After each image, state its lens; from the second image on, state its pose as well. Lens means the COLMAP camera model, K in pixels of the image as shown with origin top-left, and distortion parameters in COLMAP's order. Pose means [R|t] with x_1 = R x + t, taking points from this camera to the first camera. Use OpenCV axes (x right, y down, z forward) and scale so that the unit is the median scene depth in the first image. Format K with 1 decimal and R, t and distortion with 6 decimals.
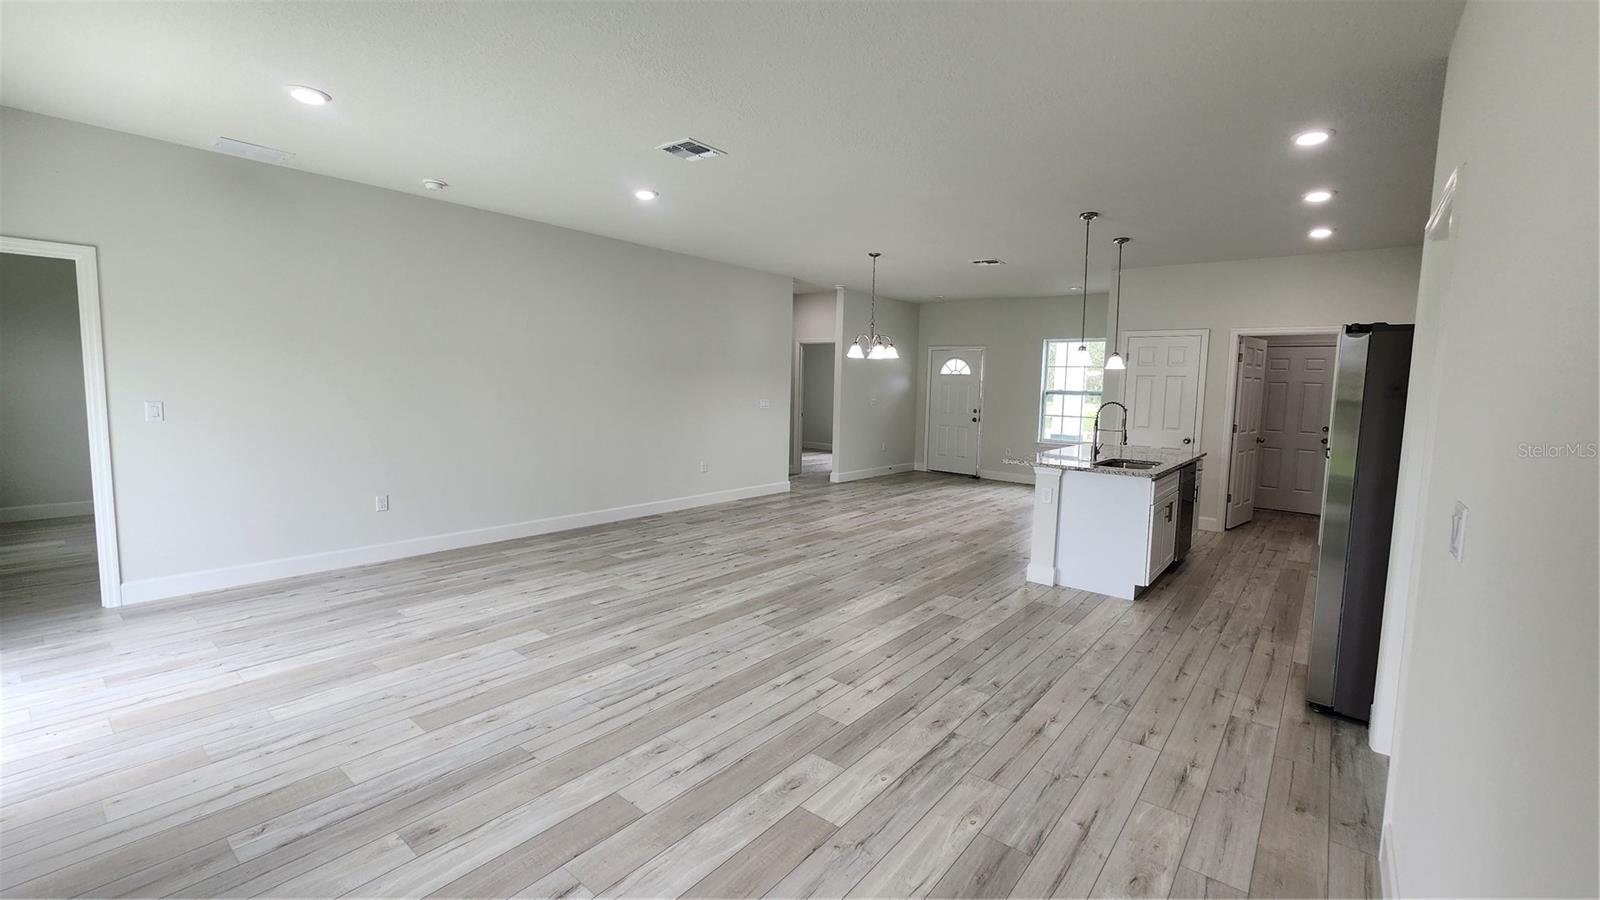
lens RADIAL K [[663.8, 0, 817.4], [0, 663.8, 447.1], [0, 0, 1]] dist [-0.002994, 0.001158]
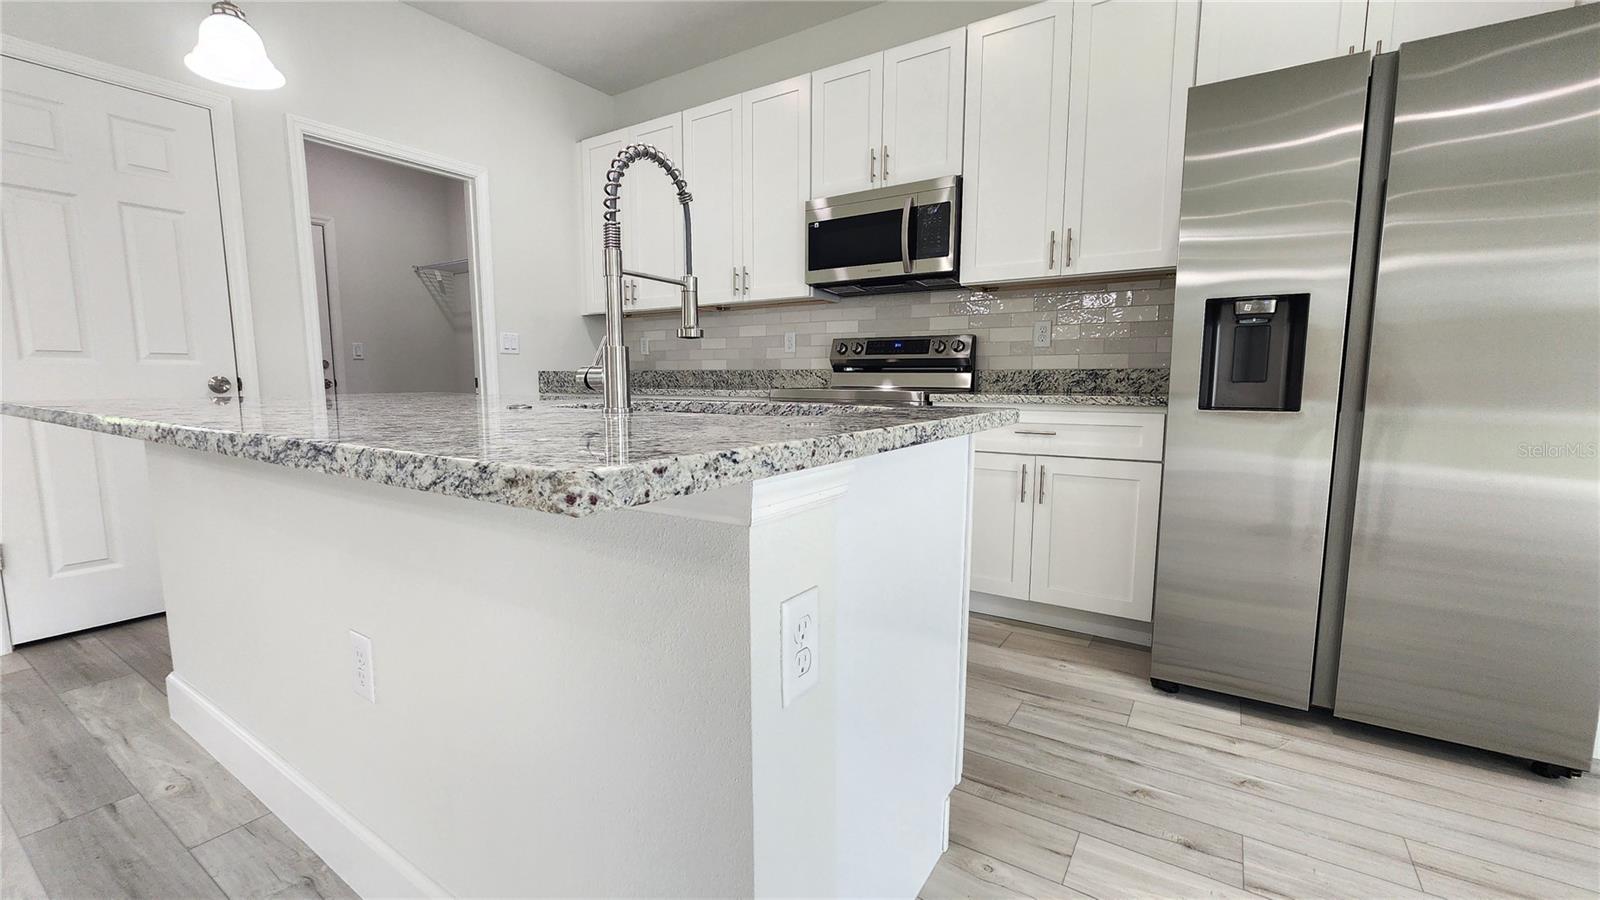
lens RADIAL K [[663.8, 0, 785.5], [0, 663.8, 456.6], [0, 0, 1]] dist [-0.002994, 0.001158]
pose [[-0.088905, -0.147354, 0.985080, 0.243229], [0.095478, 0.983181, 0.155687, 0.008238], [-0.991453, 0.107895, -0.073340, 1.189820]]
